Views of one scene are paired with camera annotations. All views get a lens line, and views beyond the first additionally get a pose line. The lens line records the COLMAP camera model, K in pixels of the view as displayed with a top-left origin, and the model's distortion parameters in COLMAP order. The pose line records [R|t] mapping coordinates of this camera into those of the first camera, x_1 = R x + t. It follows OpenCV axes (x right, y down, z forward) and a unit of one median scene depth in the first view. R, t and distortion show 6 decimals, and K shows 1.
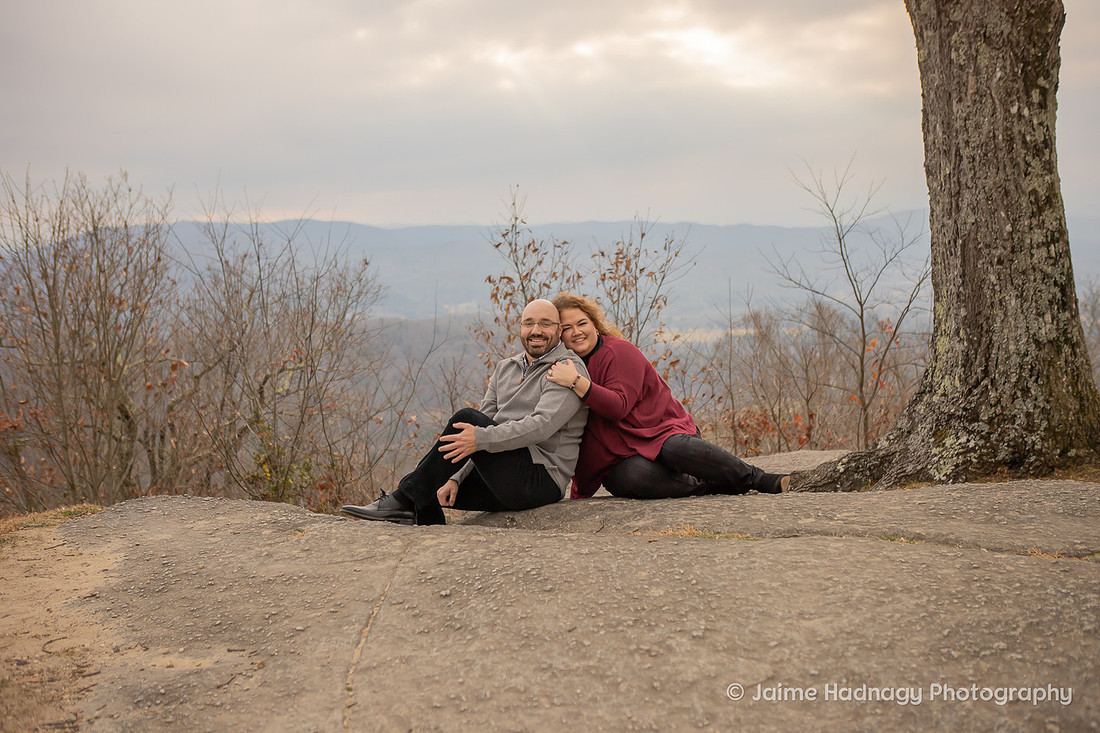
lens RADIAL K [[1209.2, 0, 551.2], [0, 1209.2, 363.9], [0, 0, 1]] dist [-0.029273, 0.000000]
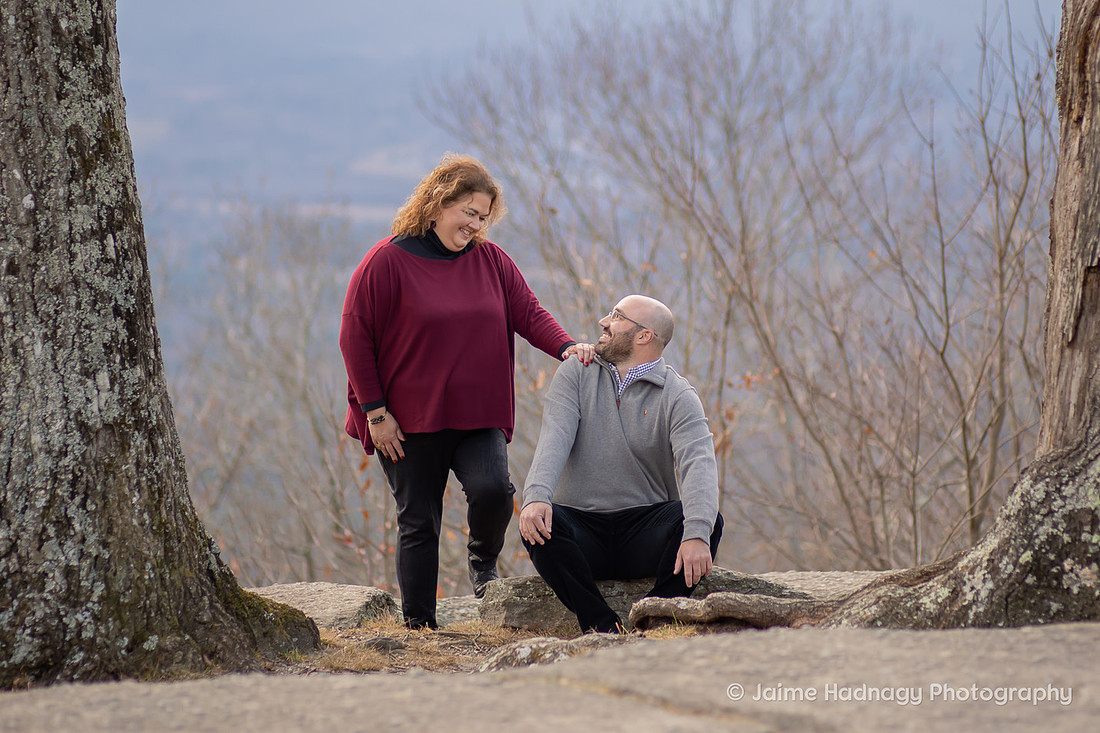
lens RADIAL K [[3823.9, 0, 546.9], [0, 3823.9, 362.8], [0, 0, 1]] dist [-0.090154, 0.000000]
pose [[0.878510, -0.007042, 0.477672, -0.192243], [0.013489, 0.999858, -0.010067, -0.026512], [-0.477534, 0.015287, 0.878480, -0.504659]]
